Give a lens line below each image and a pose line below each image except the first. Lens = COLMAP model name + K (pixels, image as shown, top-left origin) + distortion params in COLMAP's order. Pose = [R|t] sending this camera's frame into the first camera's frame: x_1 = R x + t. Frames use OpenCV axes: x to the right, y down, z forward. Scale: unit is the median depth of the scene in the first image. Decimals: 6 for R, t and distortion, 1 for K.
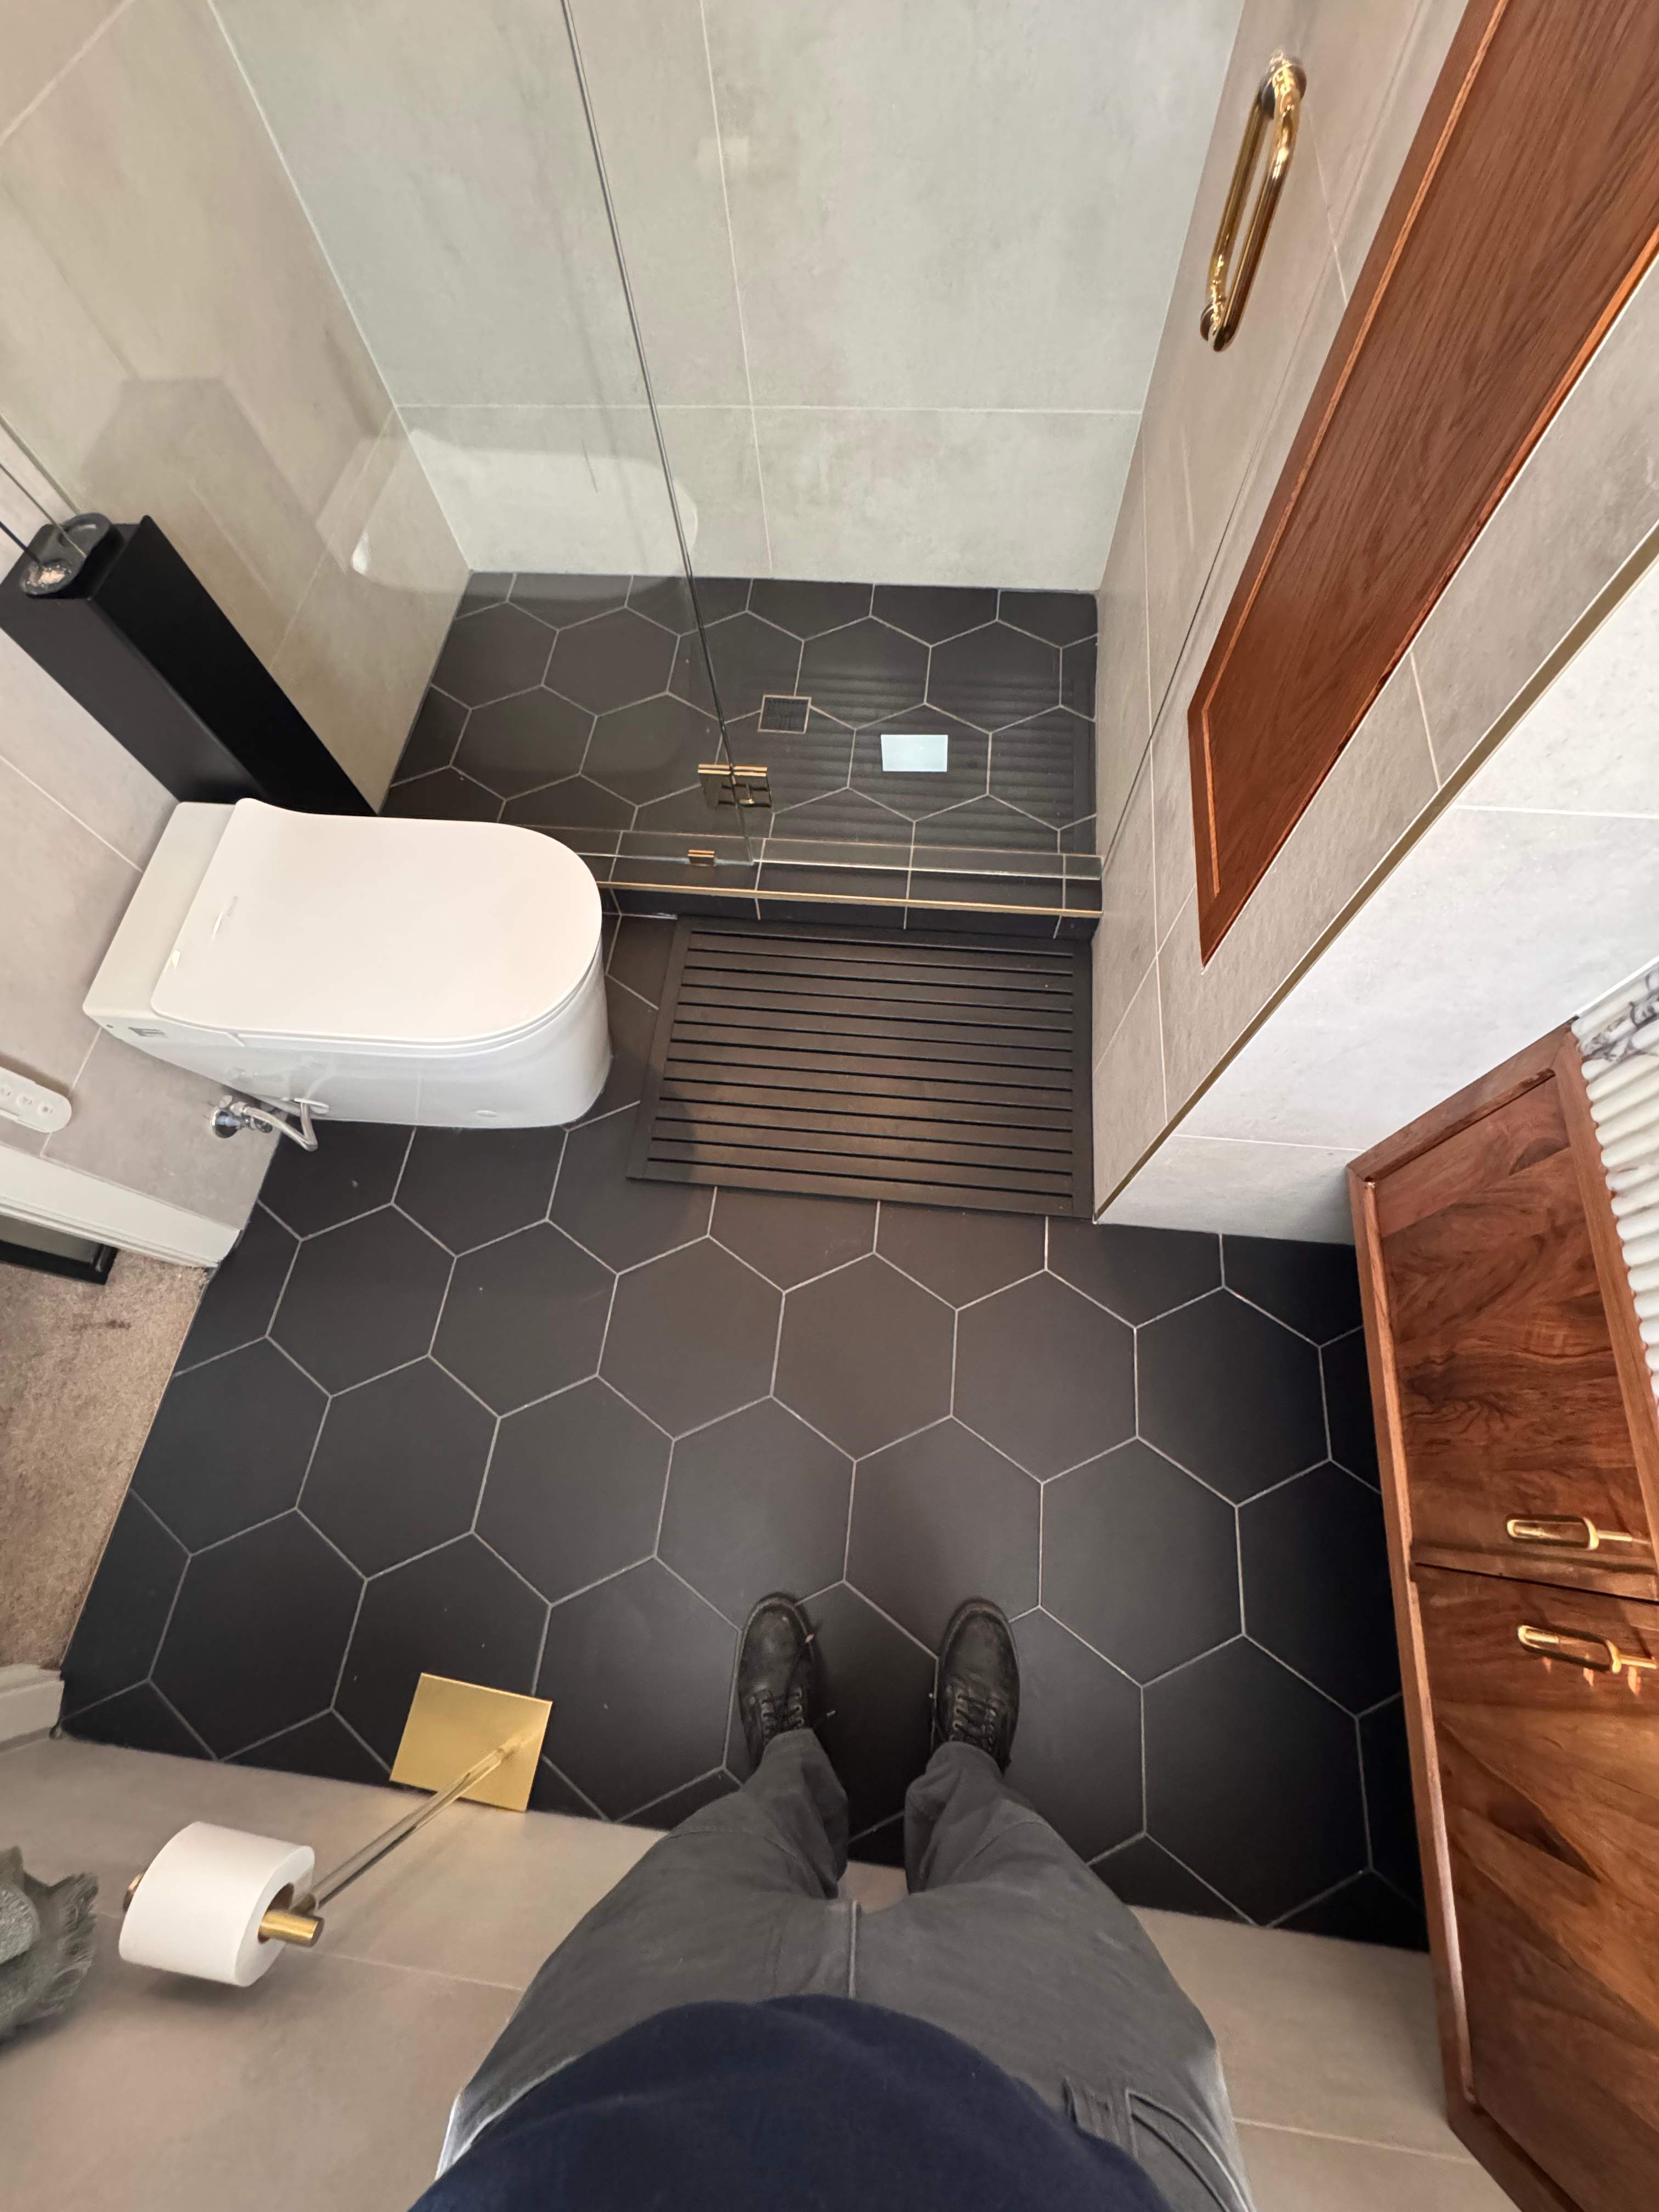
lens RADIAL K [[888.7, 0, 828.8], [0, 888.7, 1103.4], [0, 0, 1]] dist [-0.002374, 0.000400]
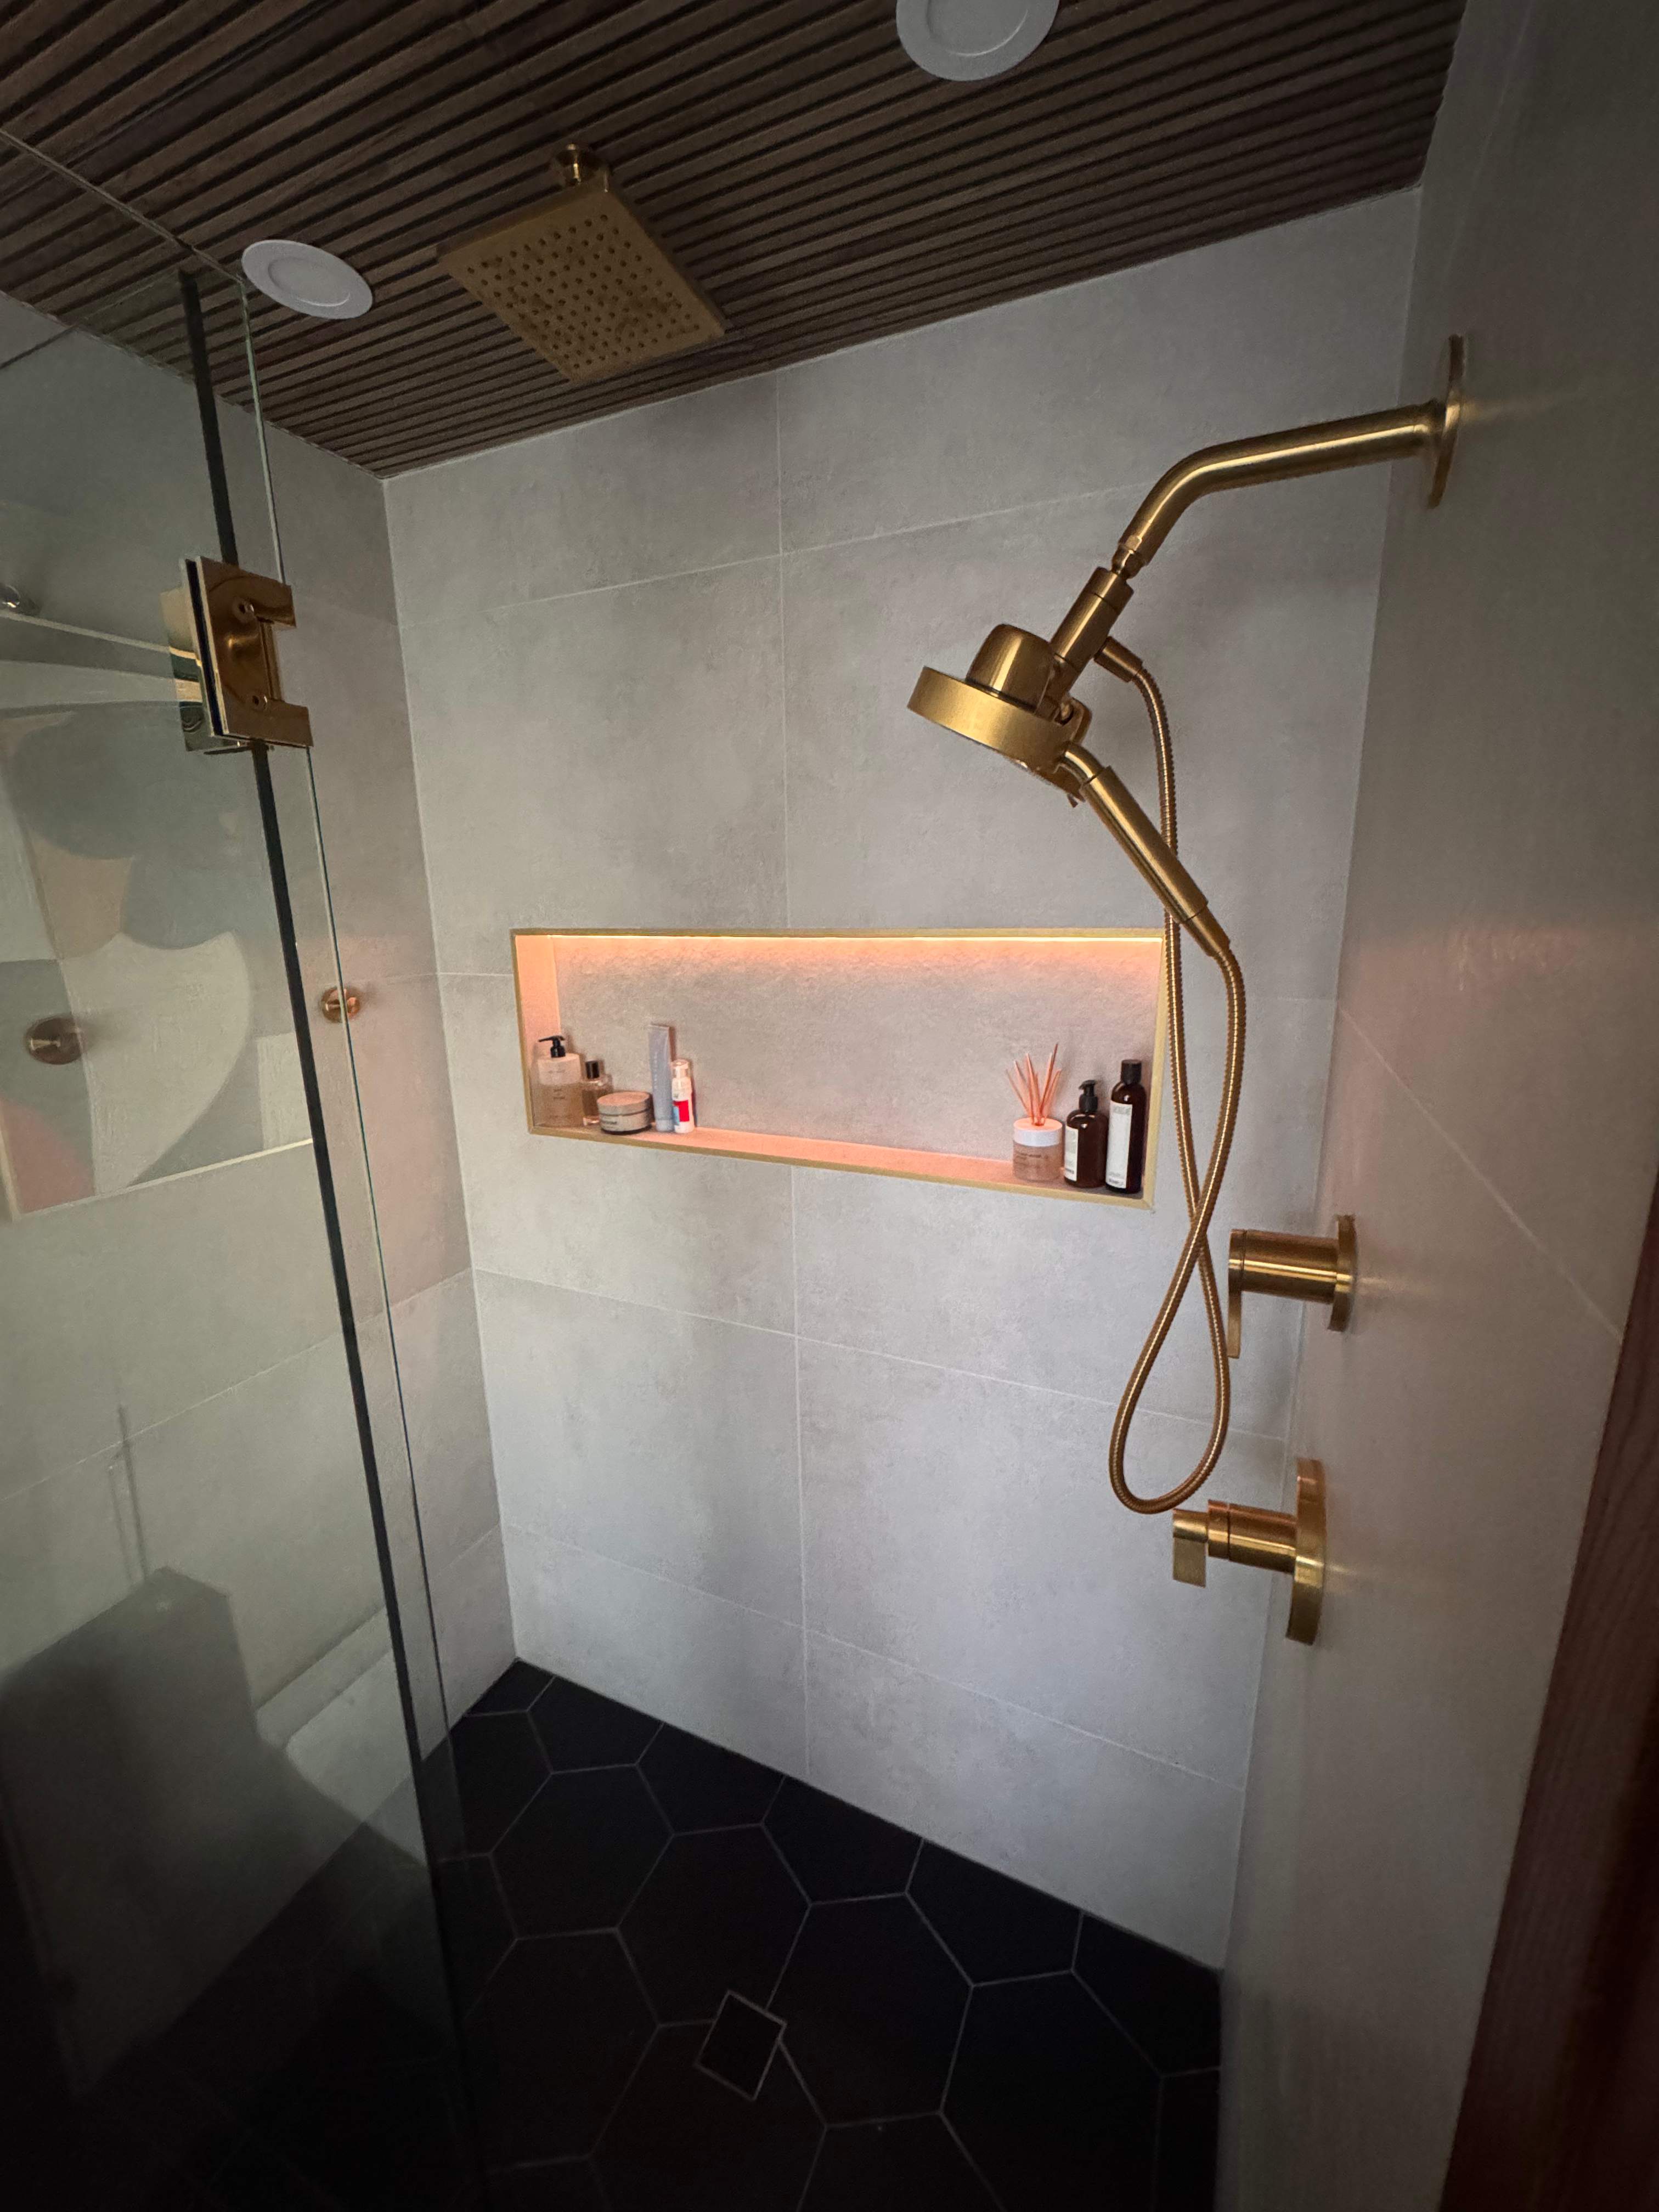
lens RADIAL K [[876.5, 0, 830.9], [0, 876.5, 1101.7], [0, 0, 1]] dist [-0.000996, -0.000433]
pose [[0.948536, 0.113653, -0.295572, 0.175122], [-0.305089, 0.578091, -0.756790, -0.464915], [0.084856, 0.808018, 0.583015, -0.001569]]
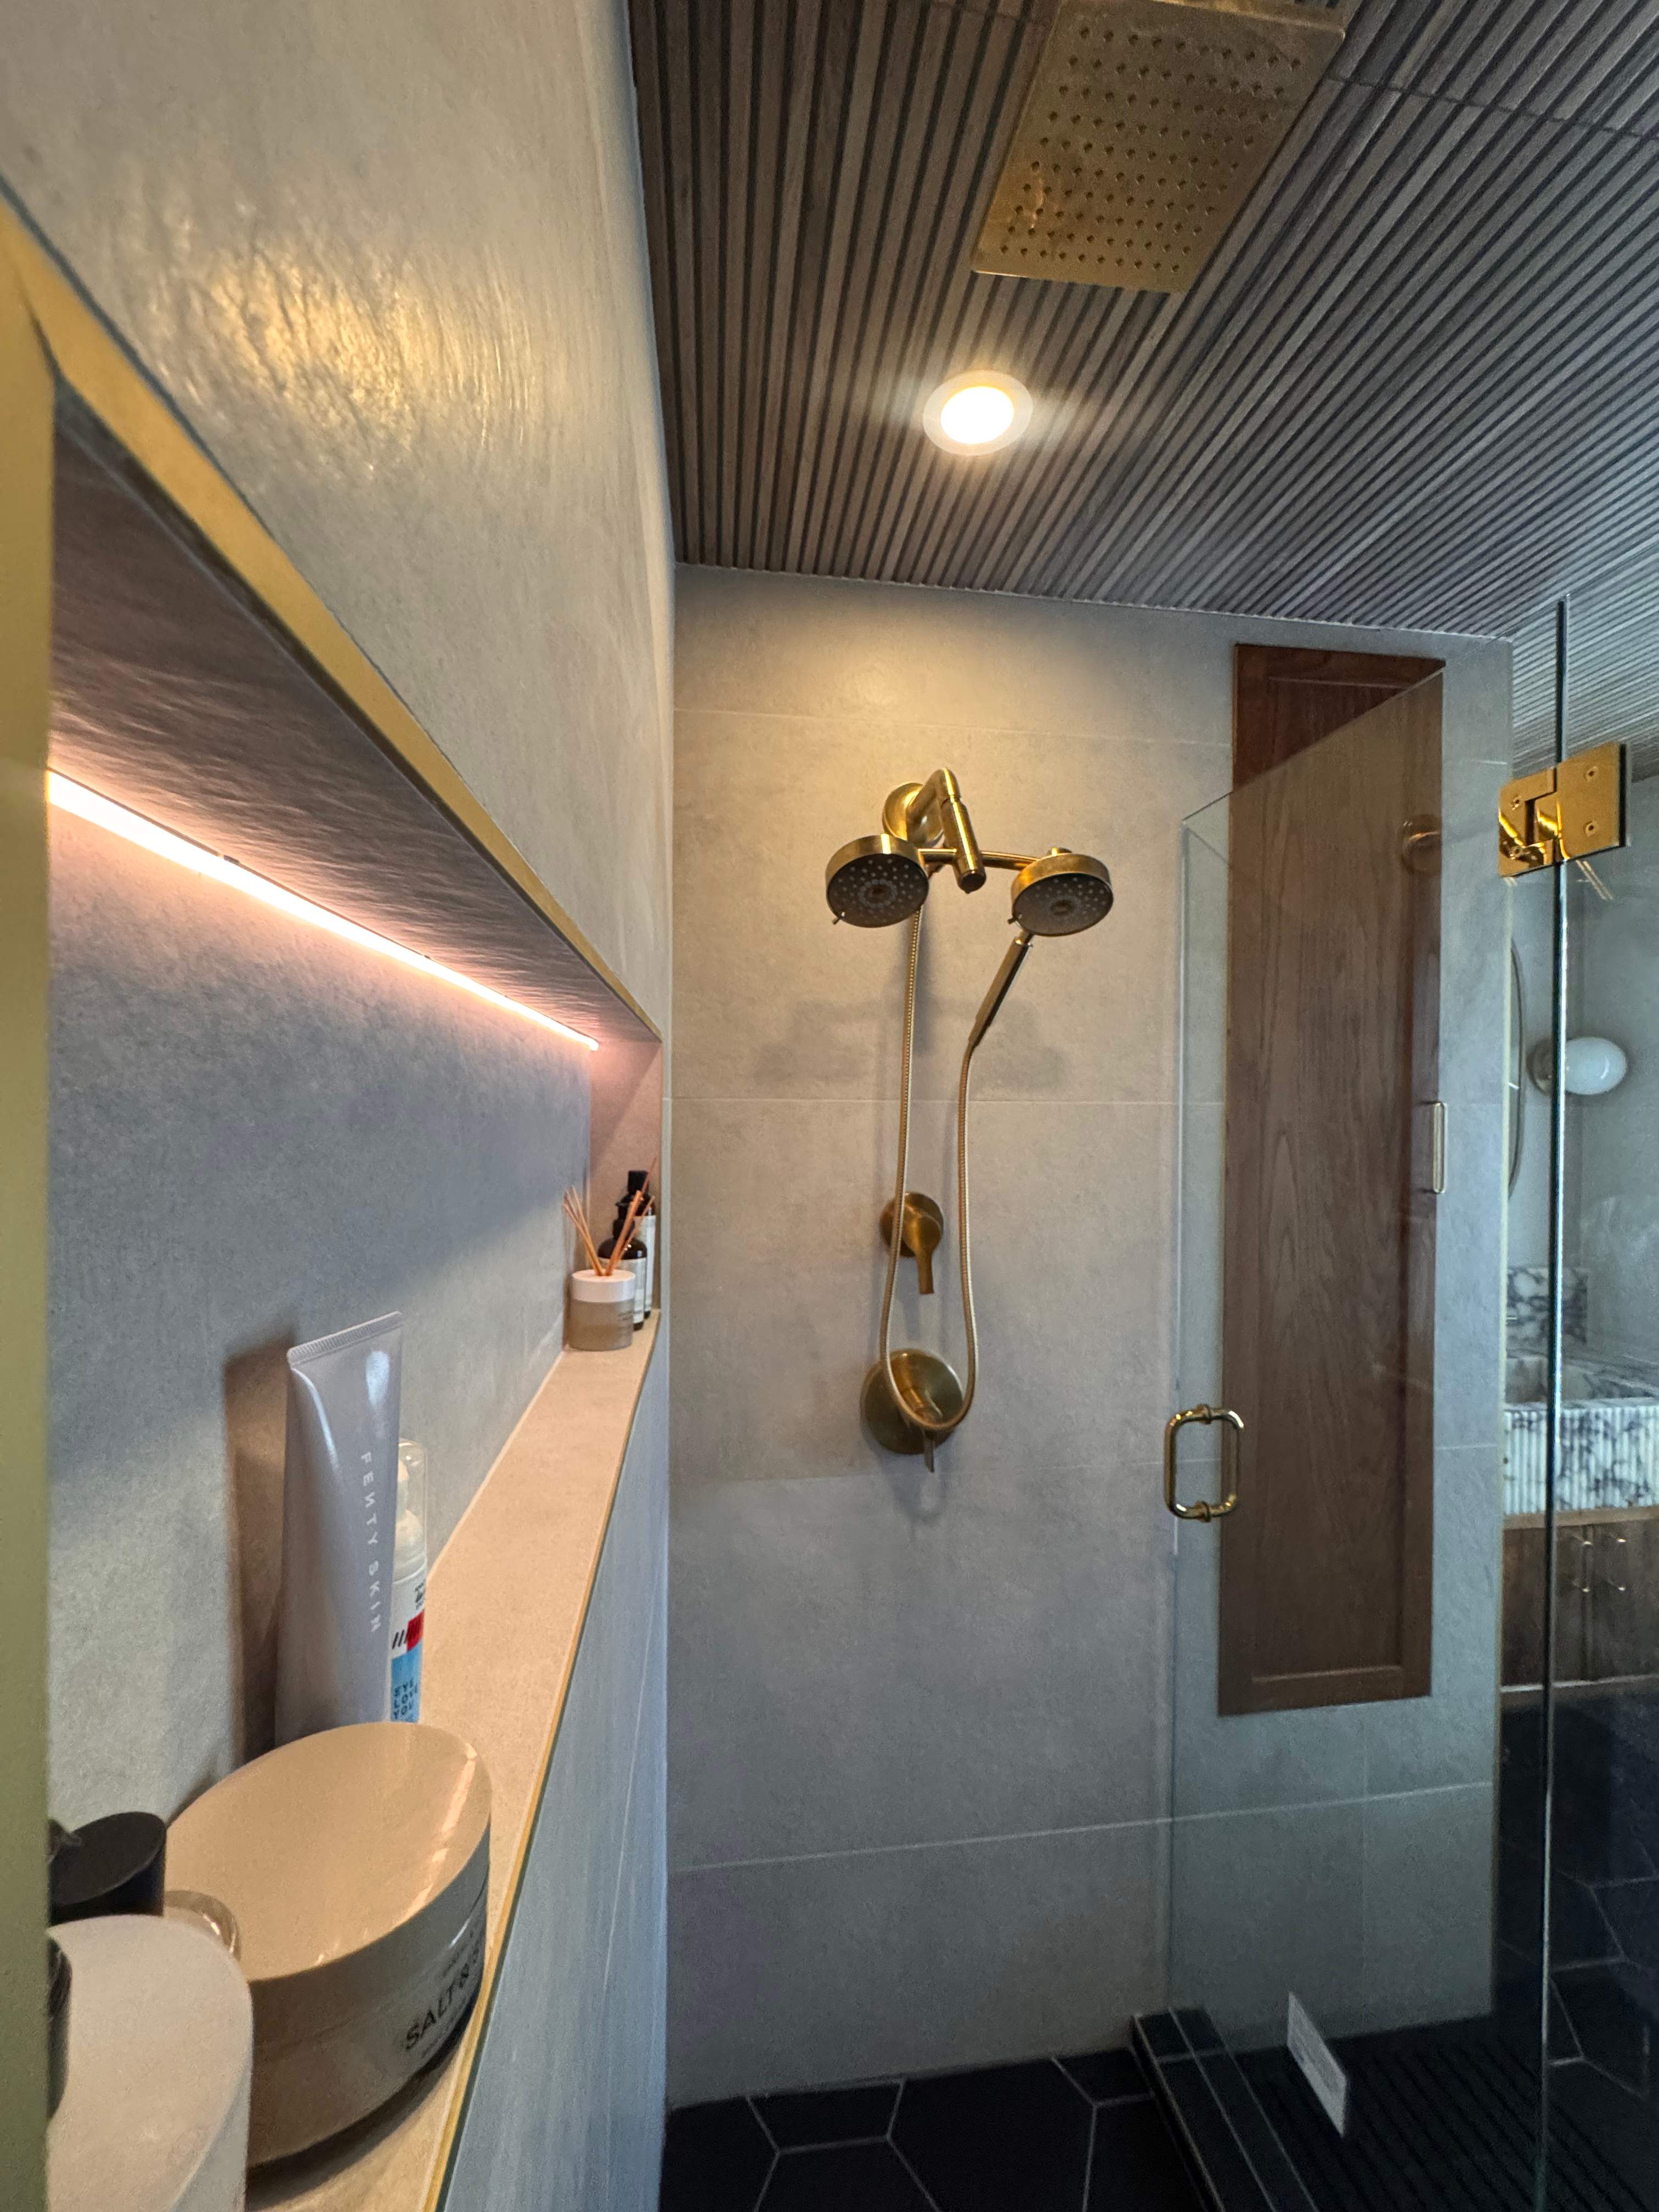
lens RADIAL K [[888.7, 0, 828.8], [0, 888.7, 1103.4], [0, 0, 1]] dist [-0.002374, 0.000400]
pose [[-0.236914, 0.051846, 0.970146, -0.568156], [0.899041, 0.390186, 0.198698, -1.186550], [-0.368236, 0.919275, -0.139052, 0.441111]]
